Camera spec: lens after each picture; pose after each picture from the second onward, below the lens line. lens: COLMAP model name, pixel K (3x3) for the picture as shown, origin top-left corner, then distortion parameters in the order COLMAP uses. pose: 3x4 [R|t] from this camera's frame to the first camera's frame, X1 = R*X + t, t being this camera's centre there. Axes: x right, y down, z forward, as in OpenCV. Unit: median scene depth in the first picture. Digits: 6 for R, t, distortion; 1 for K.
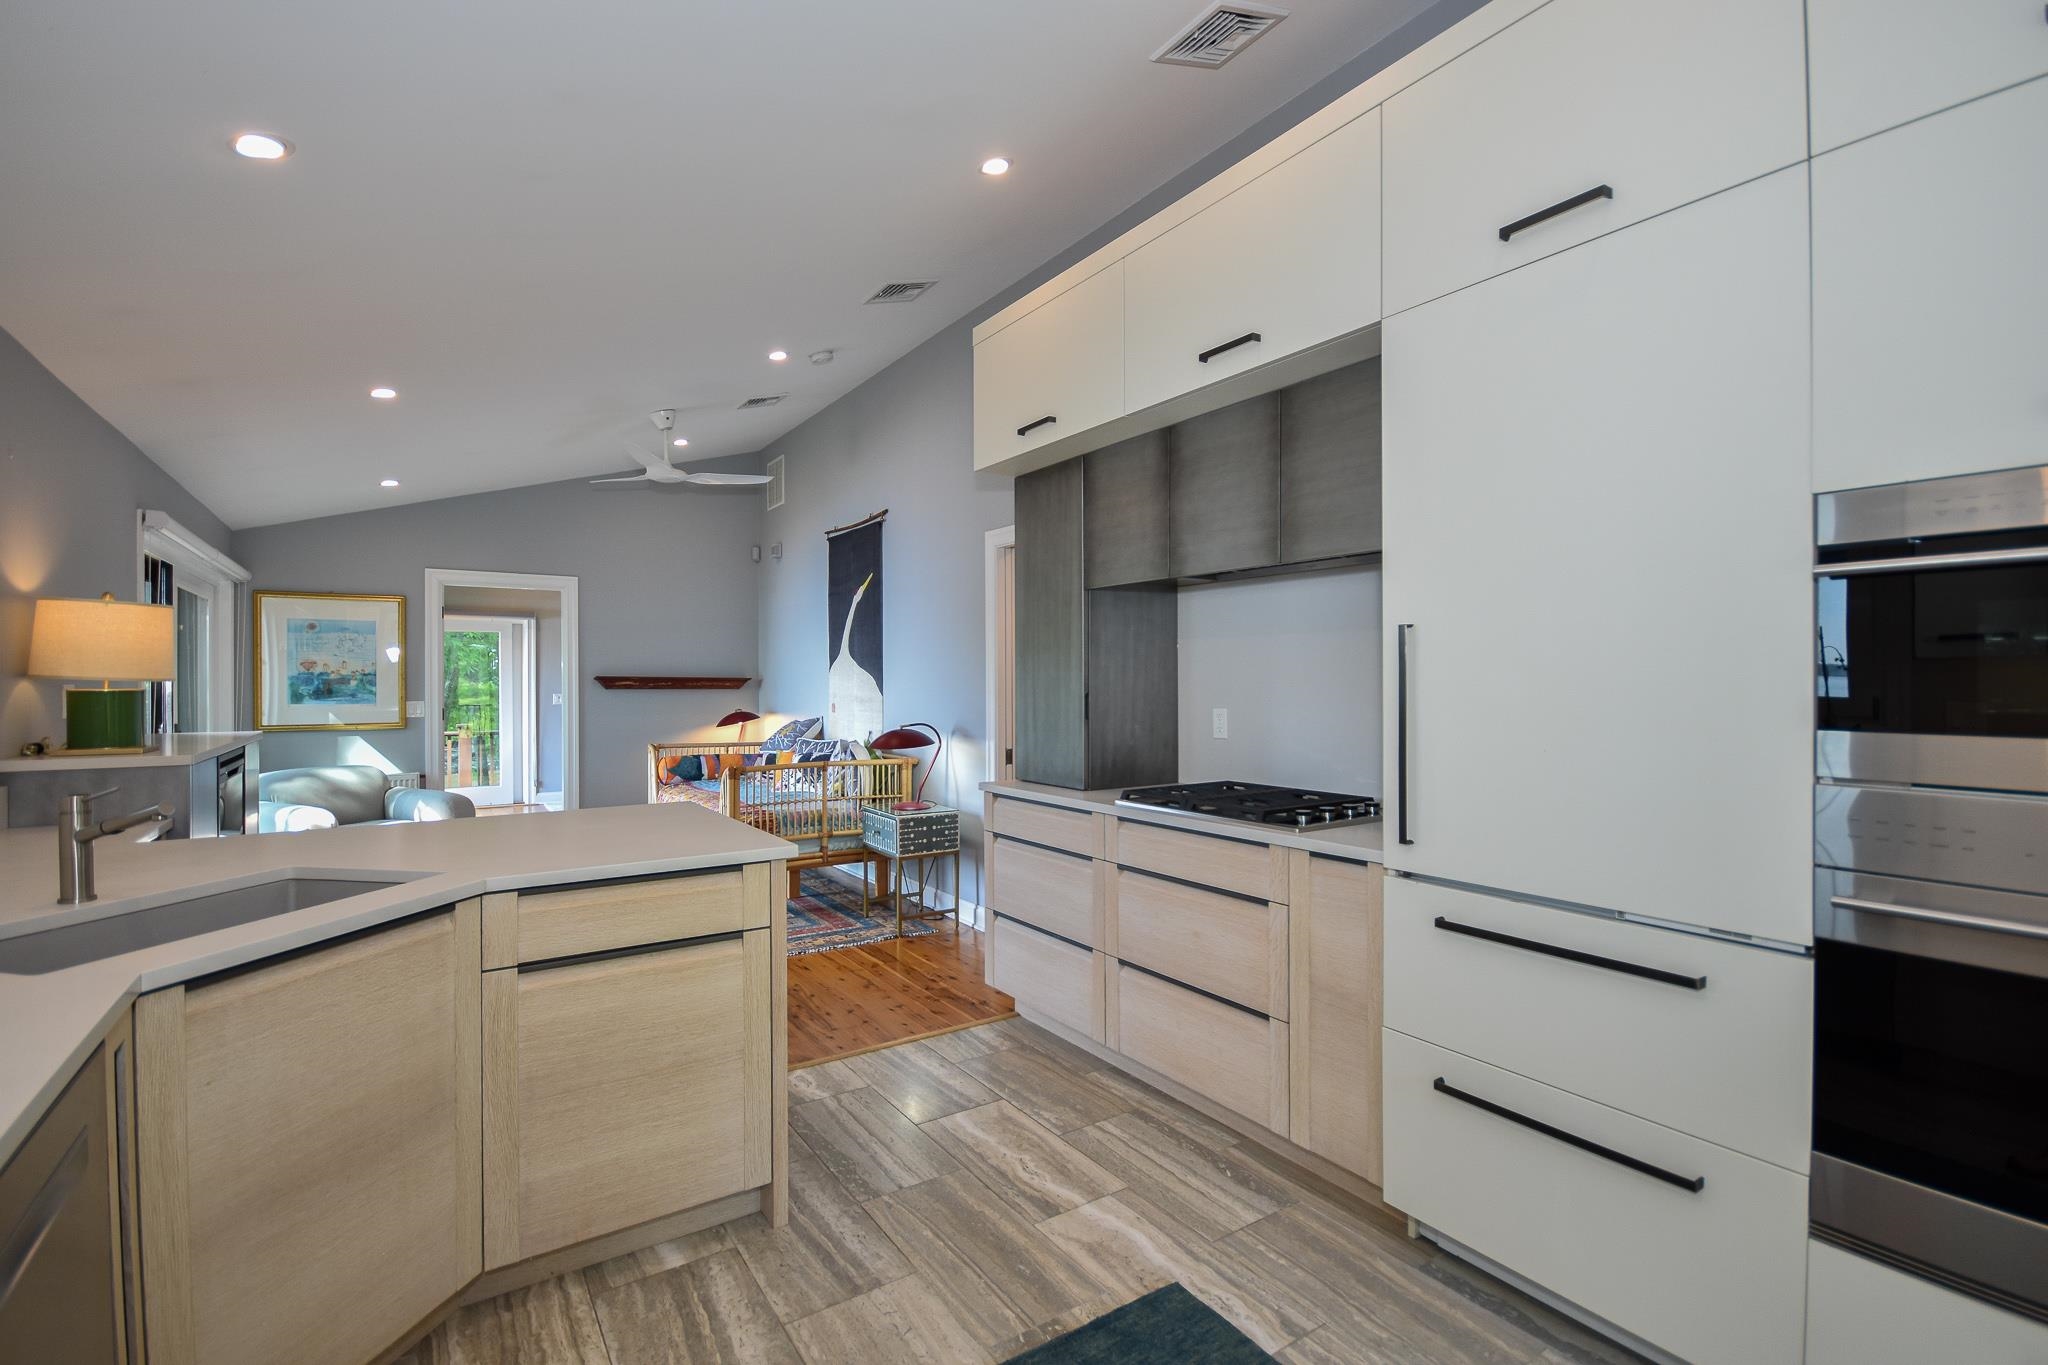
lens RADIAL K [[923.4, 0, 1024.2], [0, 923.4, 686.6], [0, 0, 1]] dist [-0.000285, -0.004303]
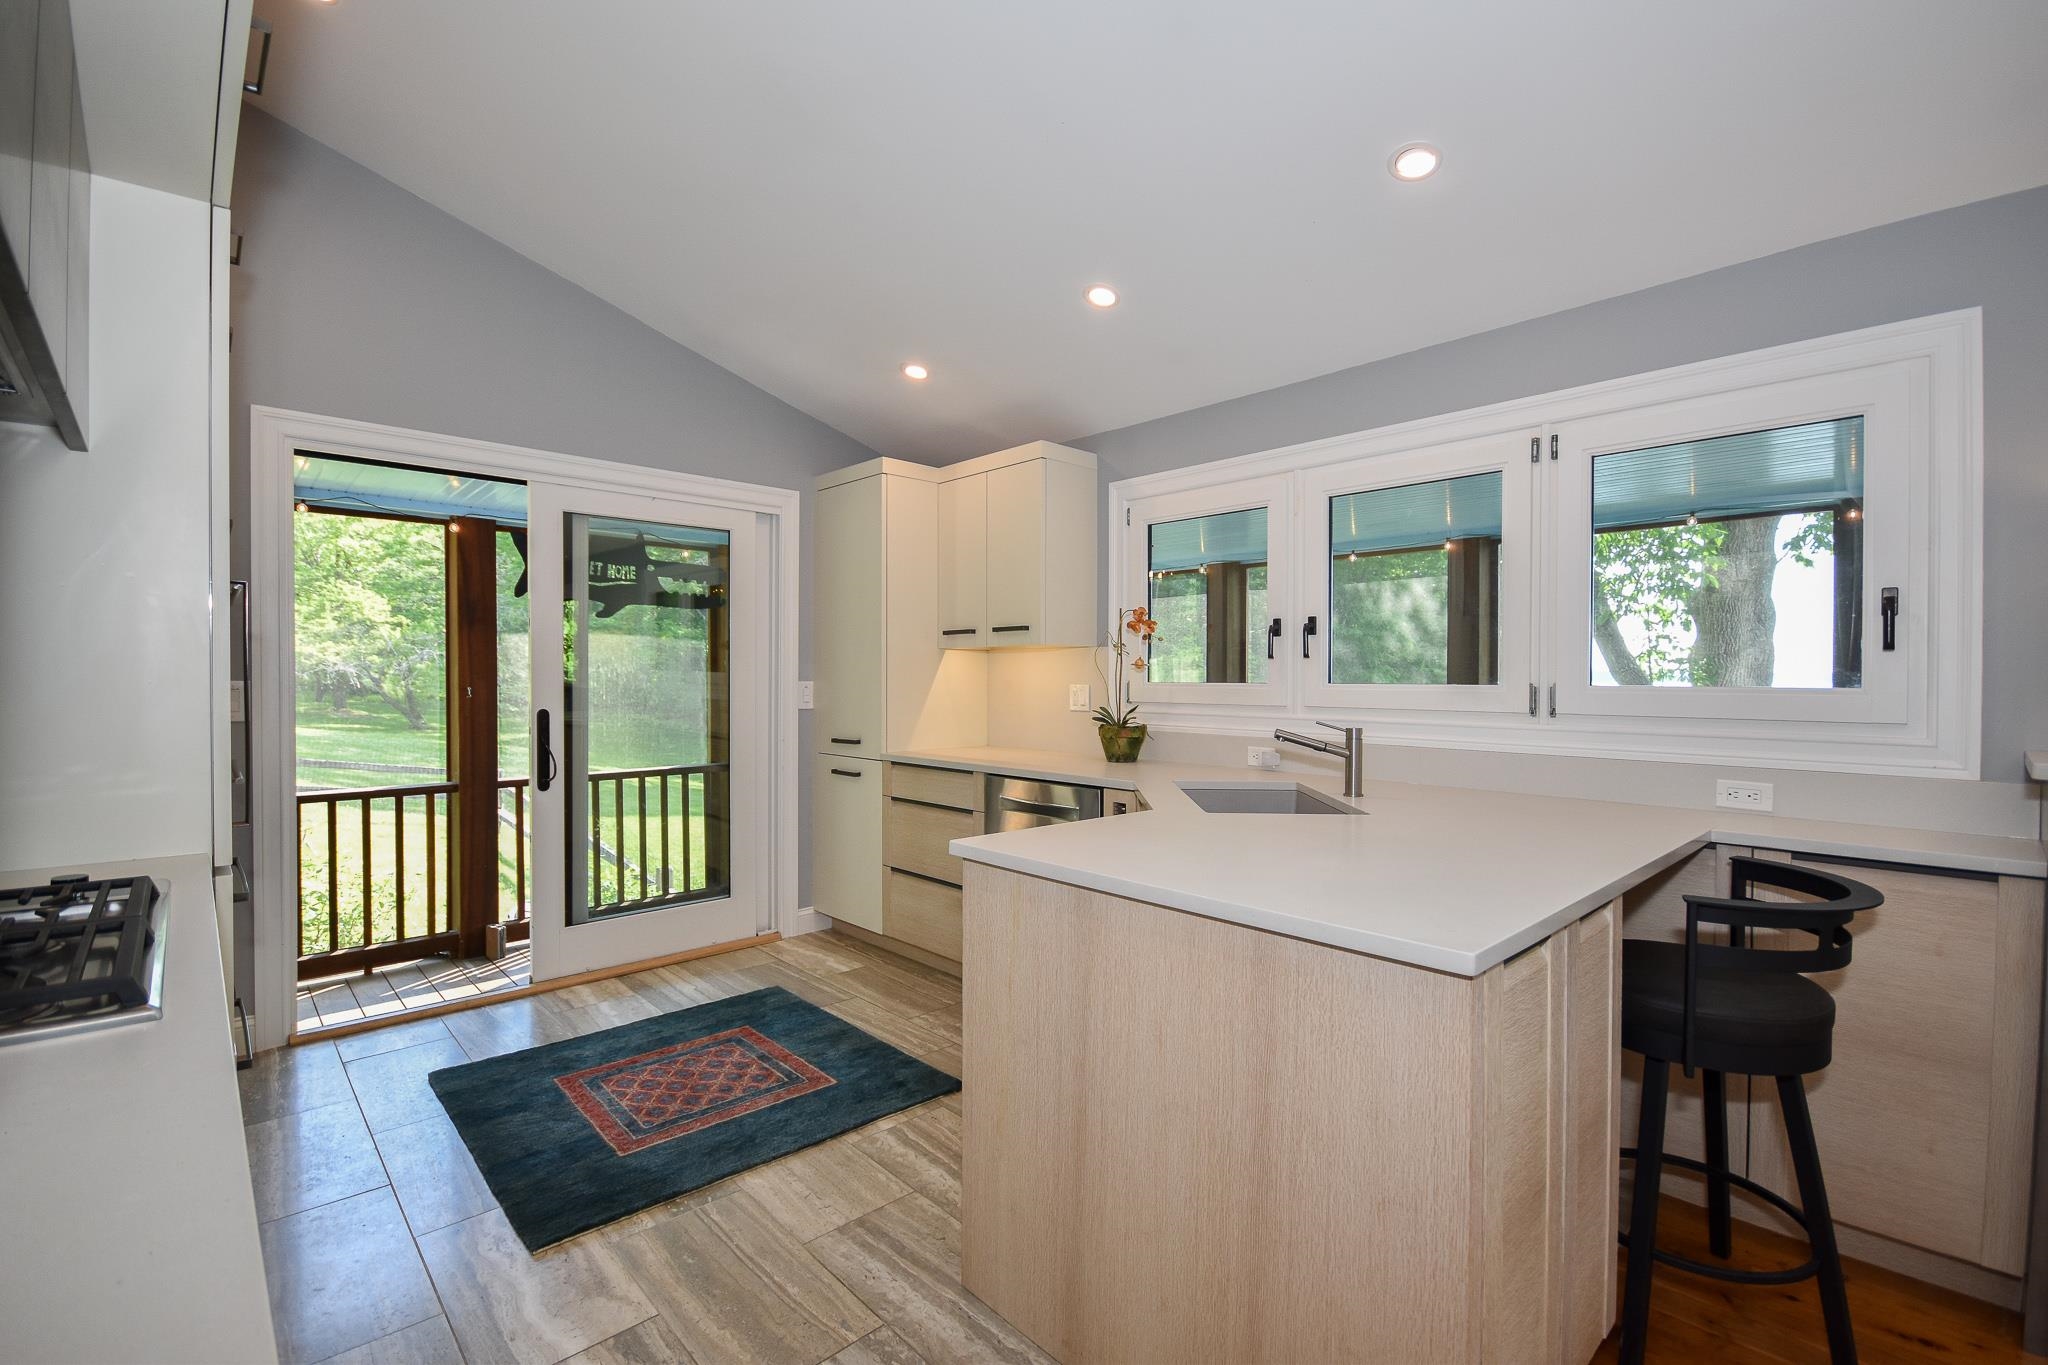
lens RADIAL K [[923.4, 0, 1025.3], [0, 923.4, 682.3], [0, 0, 1]] dist [-0.000285, -0.004303]
pose [[-0.987968, -0.002398, -0.154640, -0.193464], [-0.003730, 0.999958, 0.008319, 0.022977], [0.154614, 0.008796, -0.987936, 1.968078]]
